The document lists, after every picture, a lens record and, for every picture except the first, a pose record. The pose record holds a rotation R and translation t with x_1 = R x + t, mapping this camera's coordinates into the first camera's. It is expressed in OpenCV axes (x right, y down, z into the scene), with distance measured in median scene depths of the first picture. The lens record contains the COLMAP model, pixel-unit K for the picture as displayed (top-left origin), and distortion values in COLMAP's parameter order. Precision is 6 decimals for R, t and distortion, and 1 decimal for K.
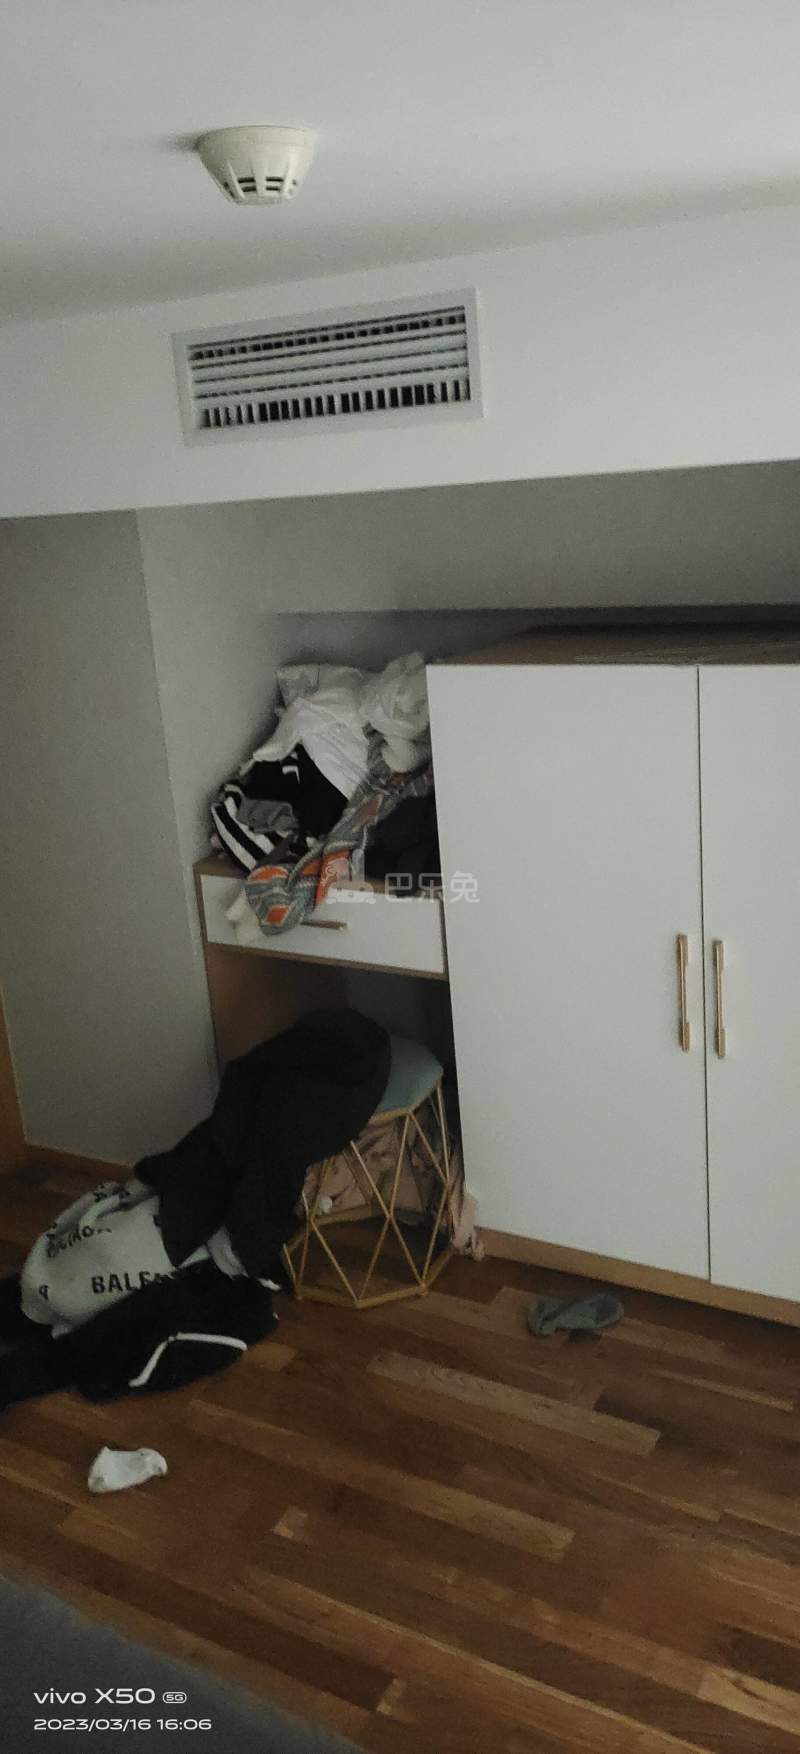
lens RADIAL K [[1298.7, 0, 401.8], [0, 1298.7, 914.4], [0, 0, 1]] dist [0.055707, -0.074214]
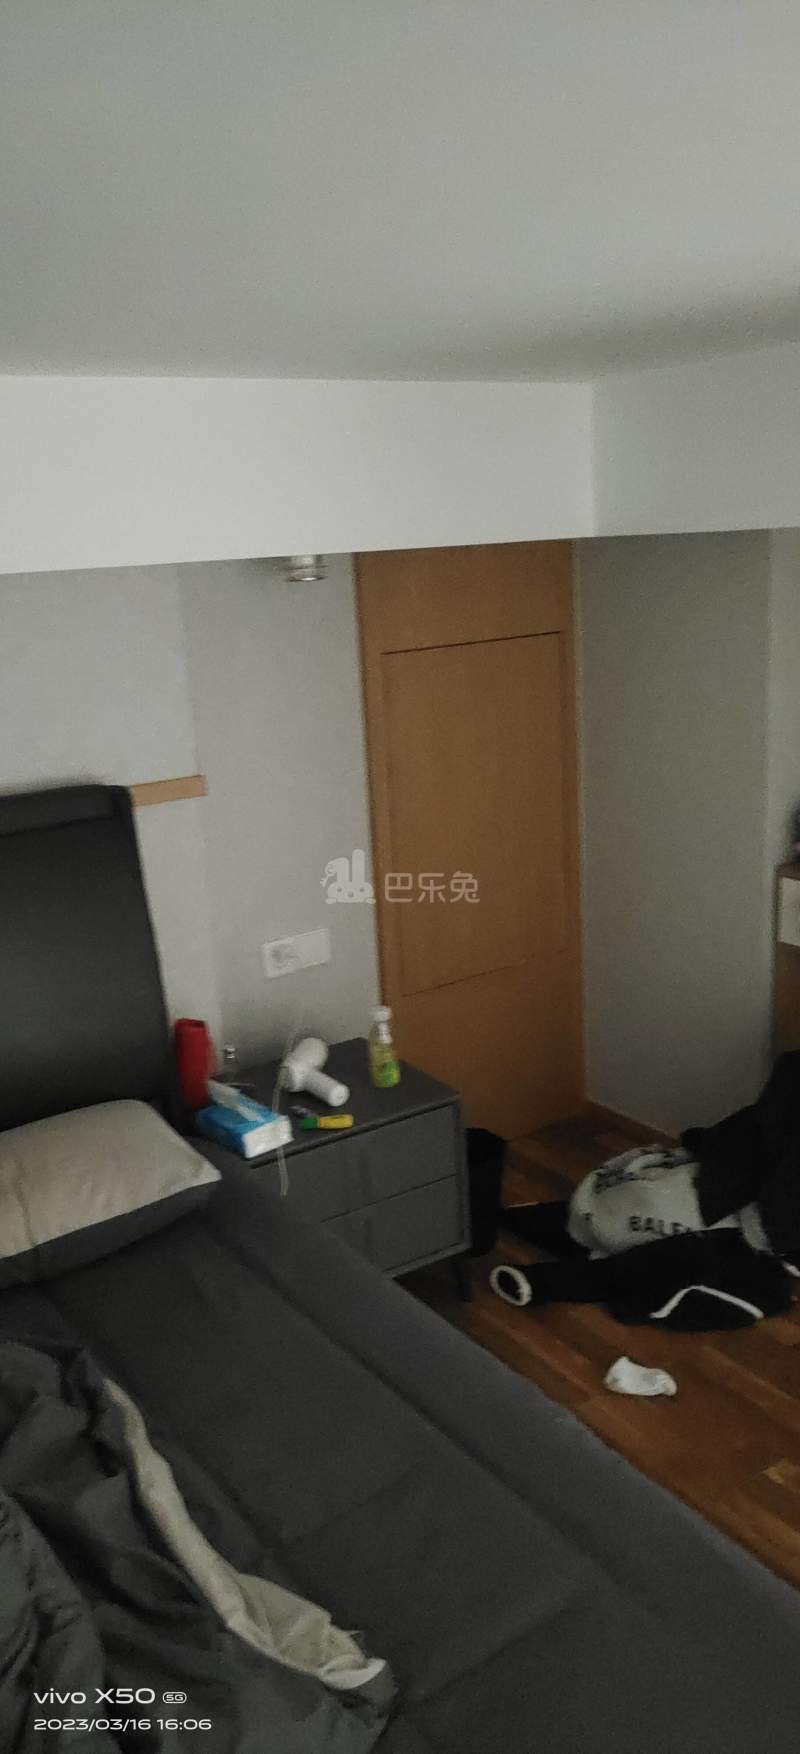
lens RADIAL K [[1298.7, 0, 401.8], [0, 1298.7, 914.4], [0, 0, 1]] dist [0.055707, -0.074214]
pose [[0.897666, 0.138046, -0.418495, 0.019367], [-0.141337, 0.989687, 0.023295, 0.021537], [0.417395, 0.038238, 0.907920, -0.107359]]
